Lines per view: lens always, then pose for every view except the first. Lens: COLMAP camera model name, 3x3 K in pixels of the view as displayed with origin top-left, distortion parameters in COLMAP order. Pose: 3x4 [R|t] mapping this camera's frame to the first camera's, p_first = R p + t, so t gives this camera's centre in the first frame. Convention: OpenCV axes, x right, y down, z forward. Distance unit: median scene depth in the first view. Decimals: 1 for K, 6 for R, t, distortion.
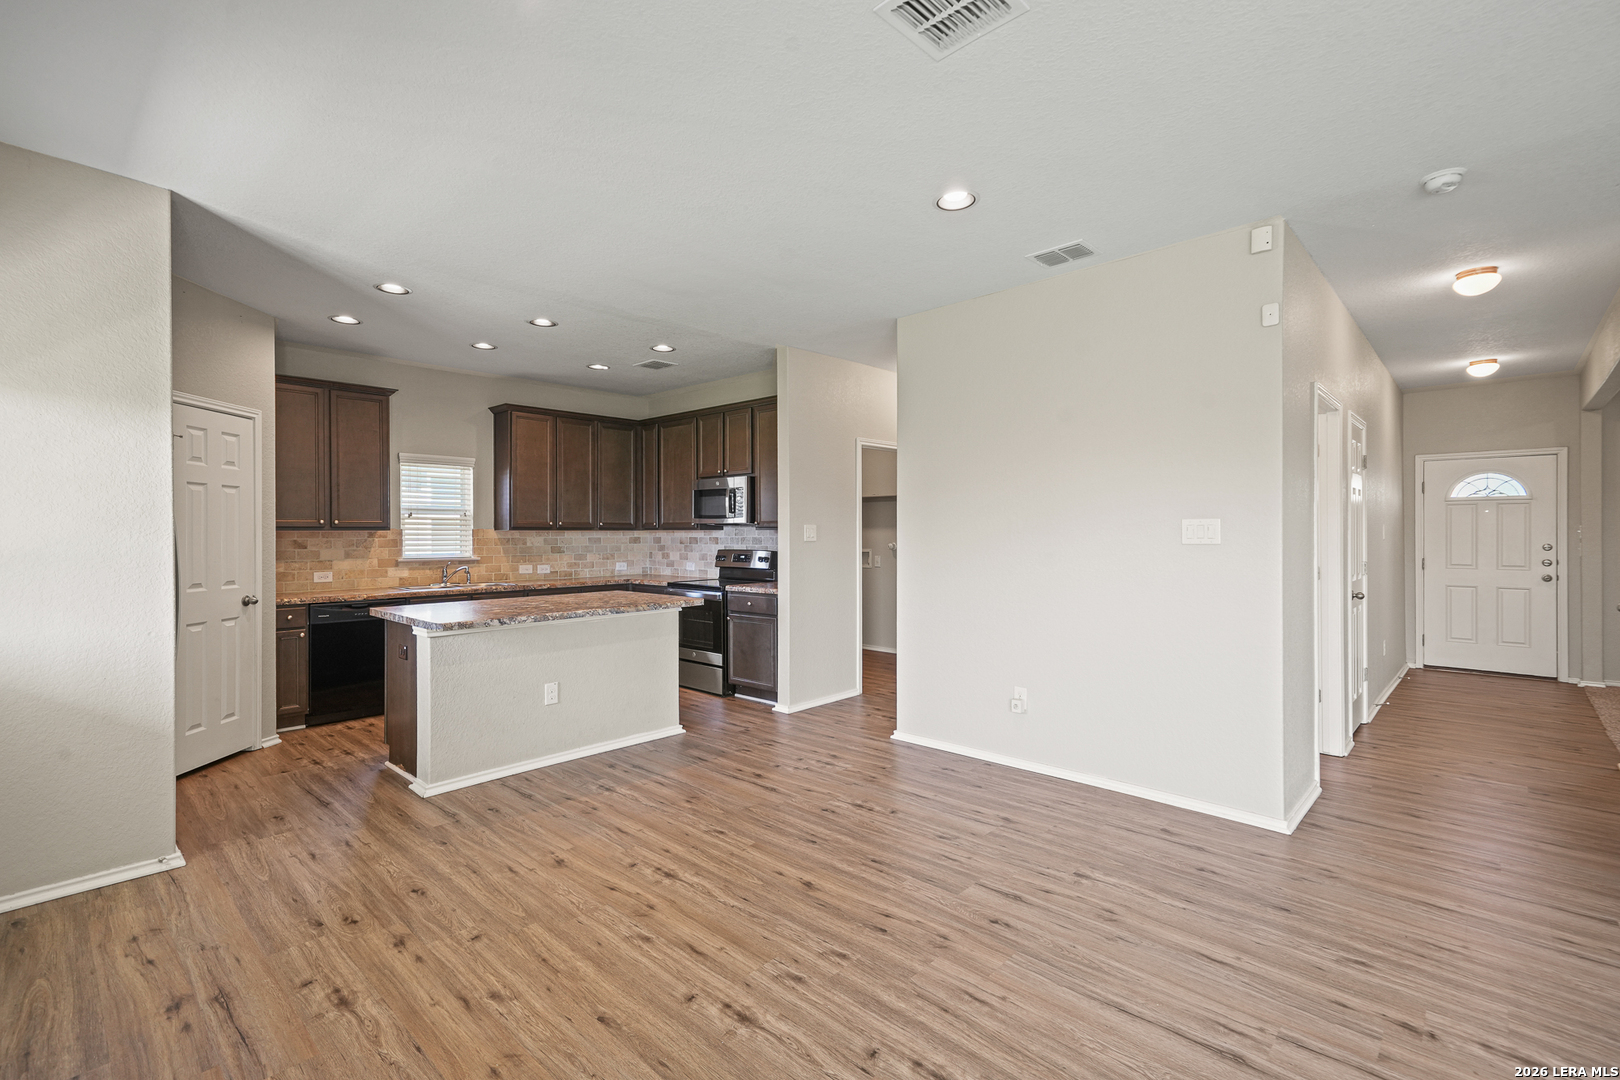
lens RADIAL K [[730.0, 0, 814.7], [0, 730.0, 533.1], [0, 0, 1]] dist [0.002382, 0.006571]
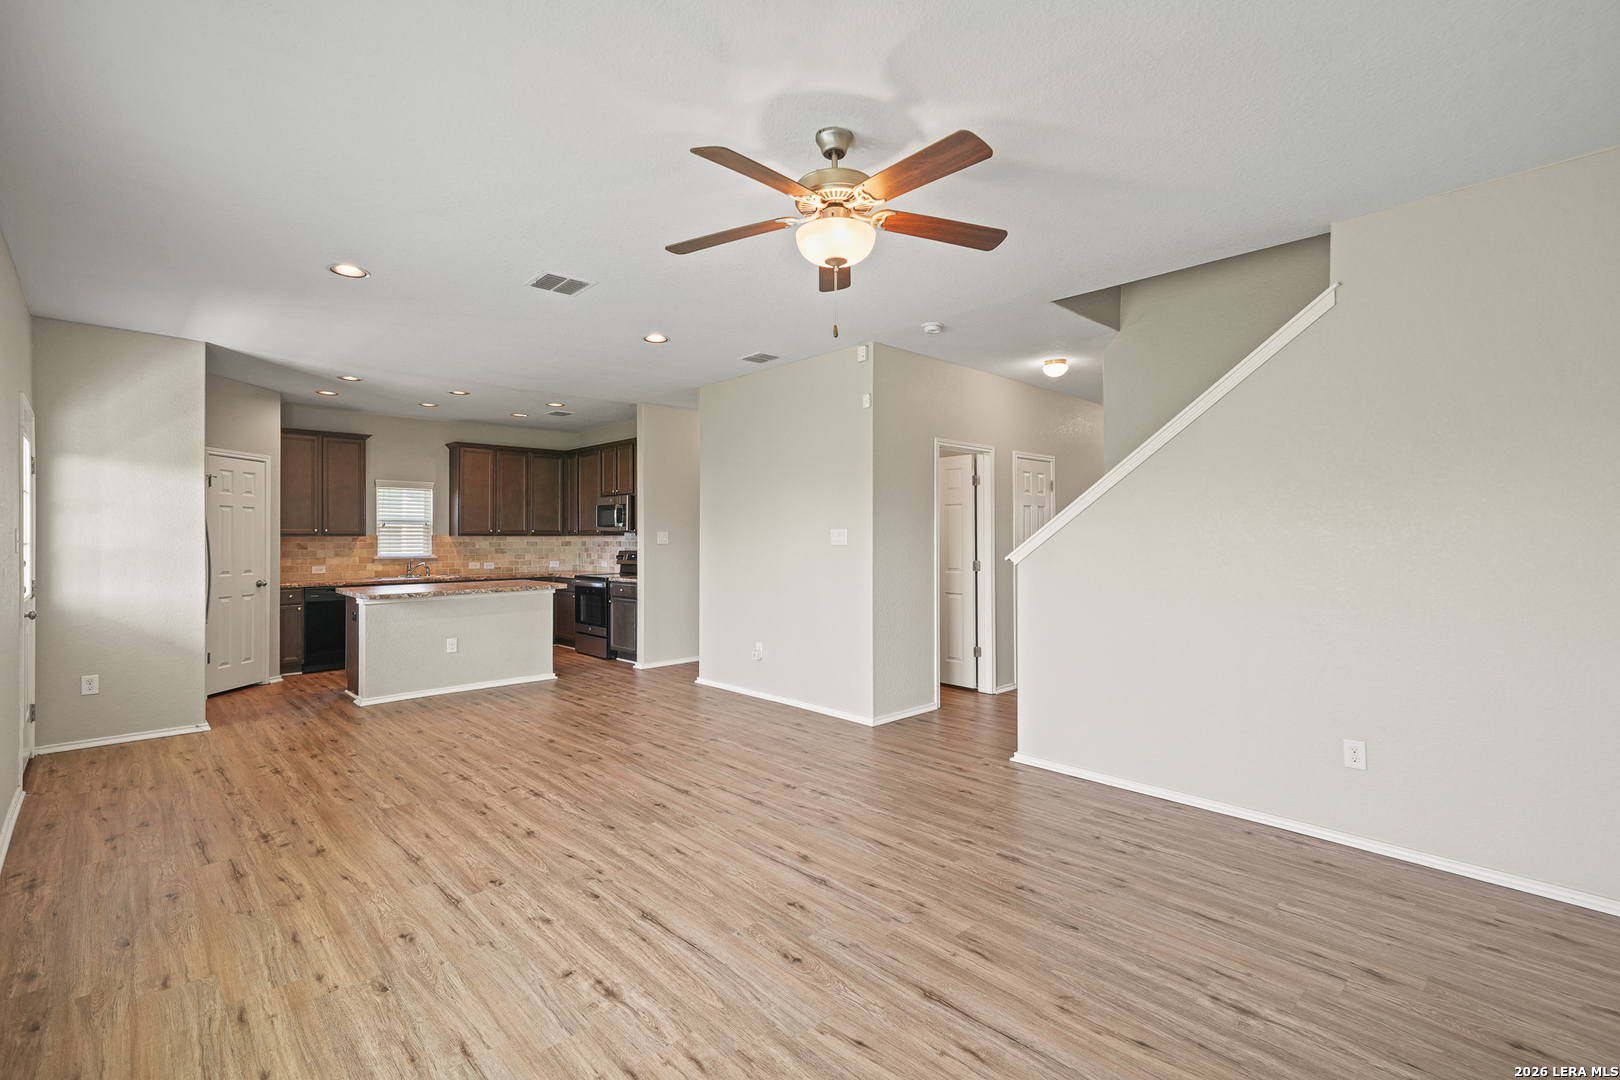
lens RADIAL K [[730.0, 0, 814.7], [0, 730.0, 533.1], [0, 0, 1]] dist [0.002382, 0.006571]
pose [[0.998606, -0.000479, -0.052778, 0.470795], [0.000134, 0.999979, -0.006538, -0.000912], [0.052780, 0.006522, 0.998585, -0.468883]]
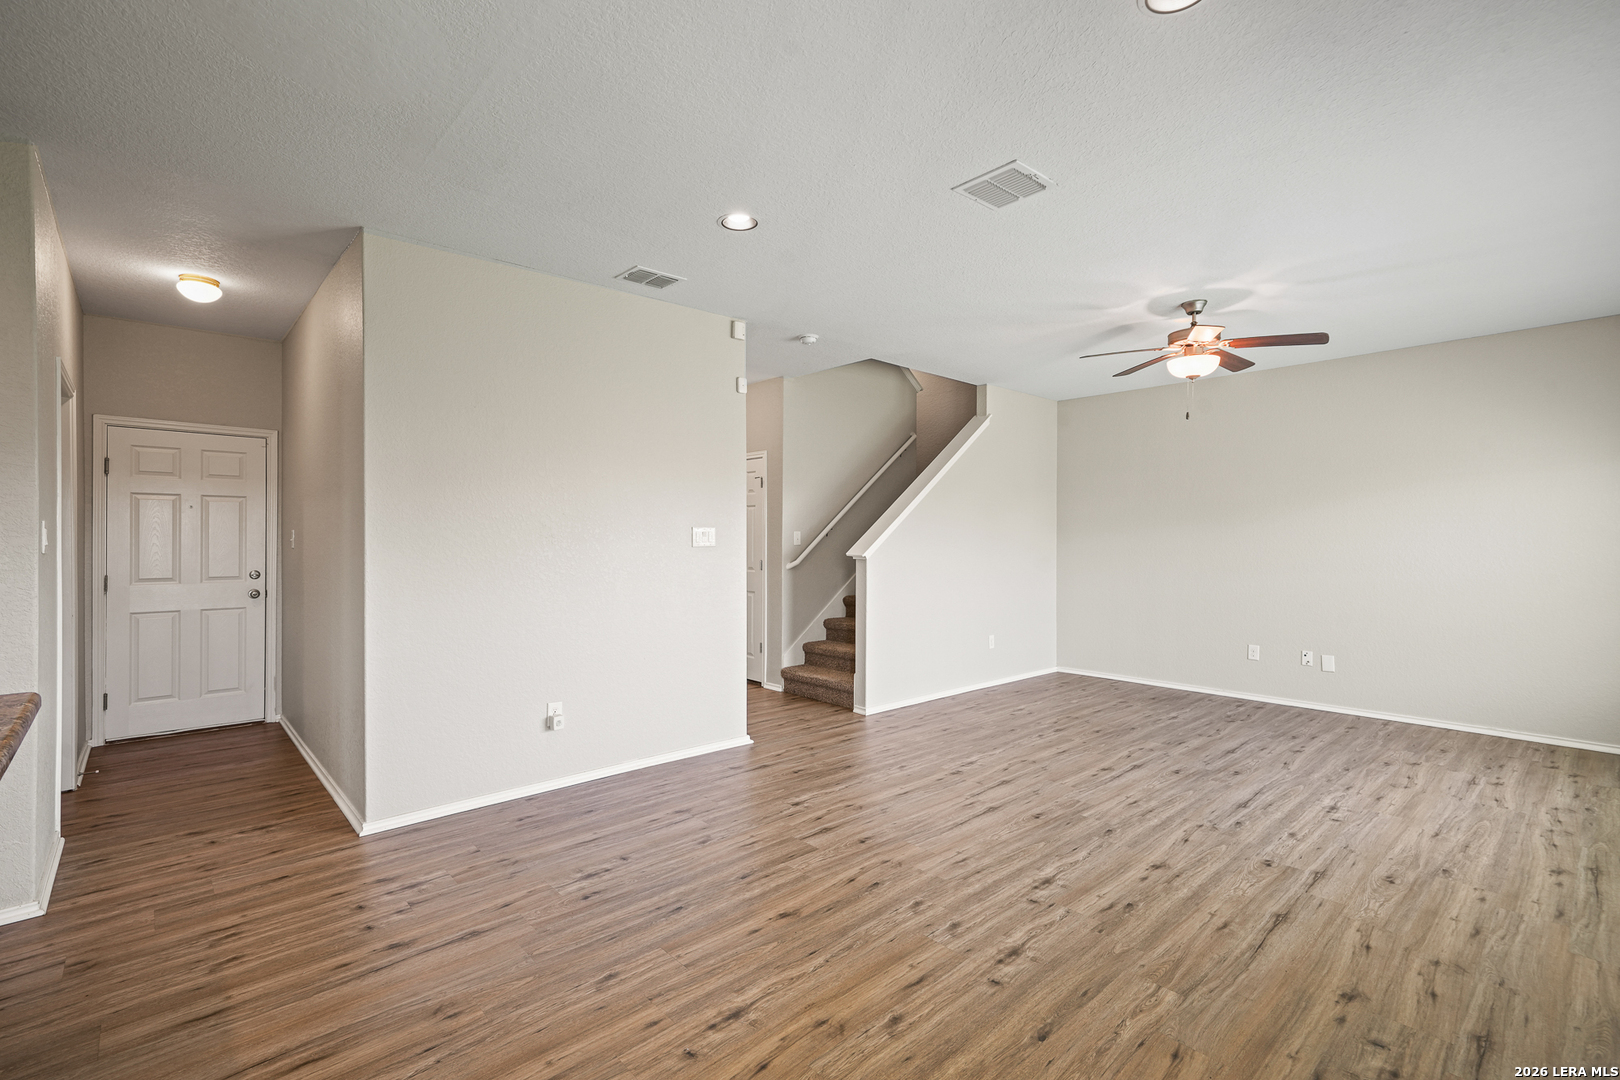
lens RADIAL K [[727.2, 0, 810.0], [0, 727.2, 540.0], [0, 0, 1]] dist [0.002959, 0.006947]
pose [[0.080933, -0.001587, 0.996718, -0.619913], [-0.000548, 0.999999, 0.001637, 0.000722], [-0.996719, -0.000679, 0.080932, 0.594868]]
